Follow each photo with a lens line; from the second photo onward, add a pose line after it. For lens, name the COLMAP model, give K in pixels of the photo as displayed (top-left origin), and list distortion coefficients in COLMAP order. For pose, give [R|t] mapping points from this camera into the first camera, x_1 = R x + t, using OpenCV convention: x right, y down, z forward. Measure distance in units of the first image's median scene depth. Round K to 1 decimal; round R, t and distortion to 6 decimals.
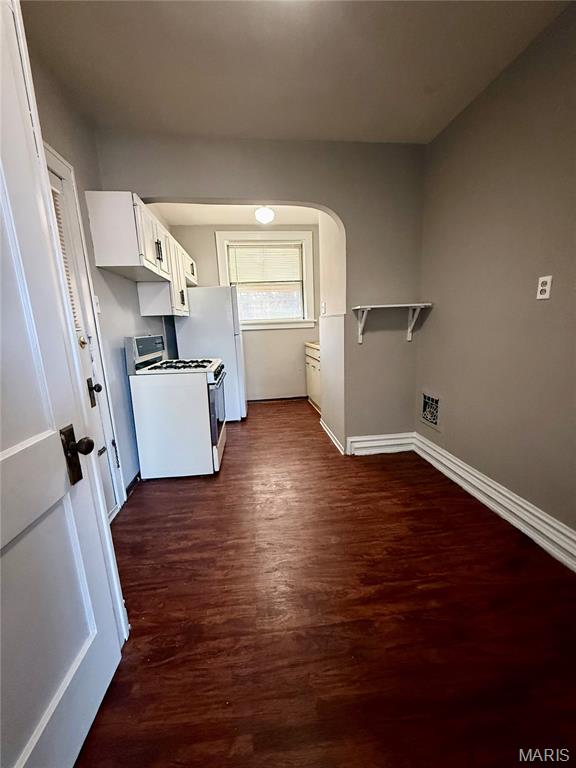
lens RADIAL K [[305.0, 0, 284.7], [0, 305.0, 382.8], [0, 0, 1]] dist [0.000489, 0.000253]
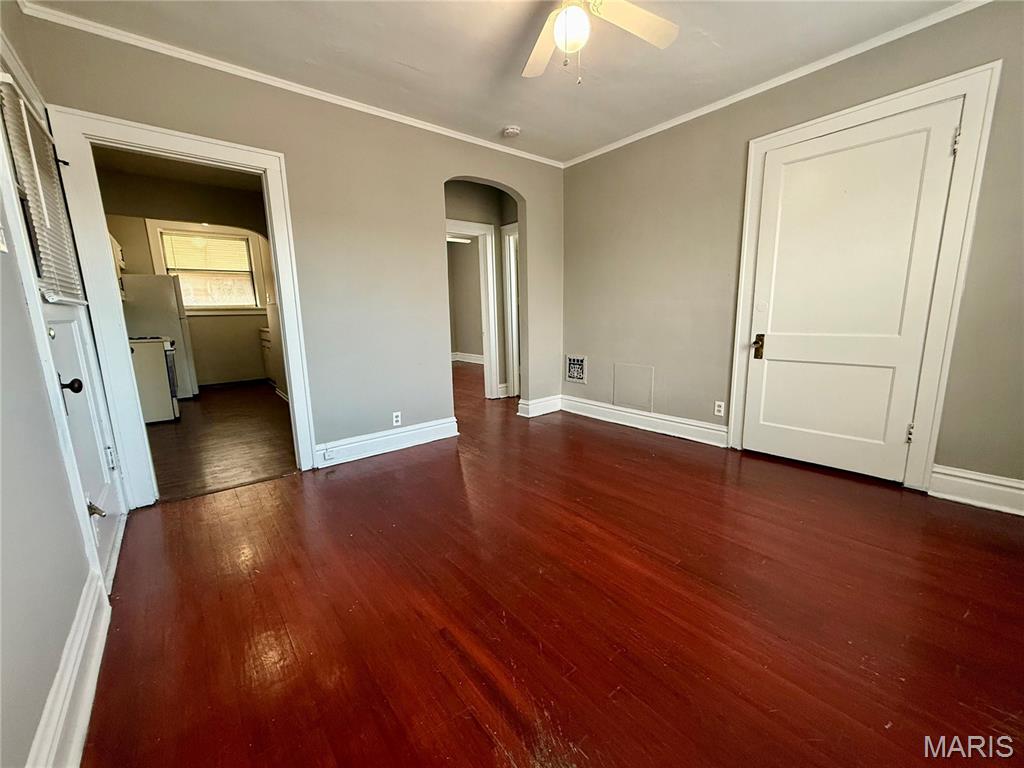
lens RADIAL K [[406.6, 0, 508.9], [0, 406.6, 383.8], [0, 0, 1]] dist [0.000489, 0.000253]
pose [[0.848022, -0.071002, 0.525183, 0.054600], [0.087170, 0.996175, -0.006077, 0.185951], [-0.522742, 0.050933, 0.850968, -0.843036]]
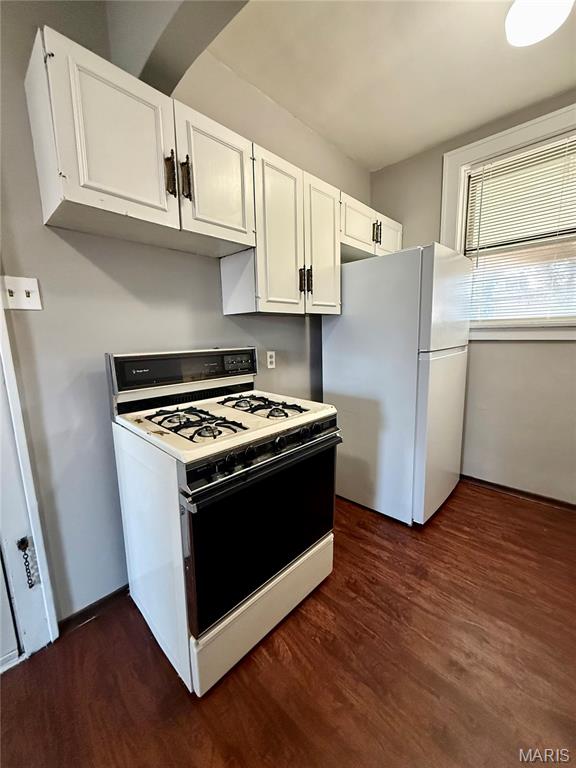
lens RADIAL K [[305.0, 0, 294.2], [0, 305.0, 381.6], [0, 0, 1]] dist [0.000489, 0.000253]
pose [[0.650803, 0.144110, -0.745444, 0.064888], [-0.149352, 0.986937, 0.060405, -0.107997], [0.744412, 0.072022, 0.663825, 0.530397]]
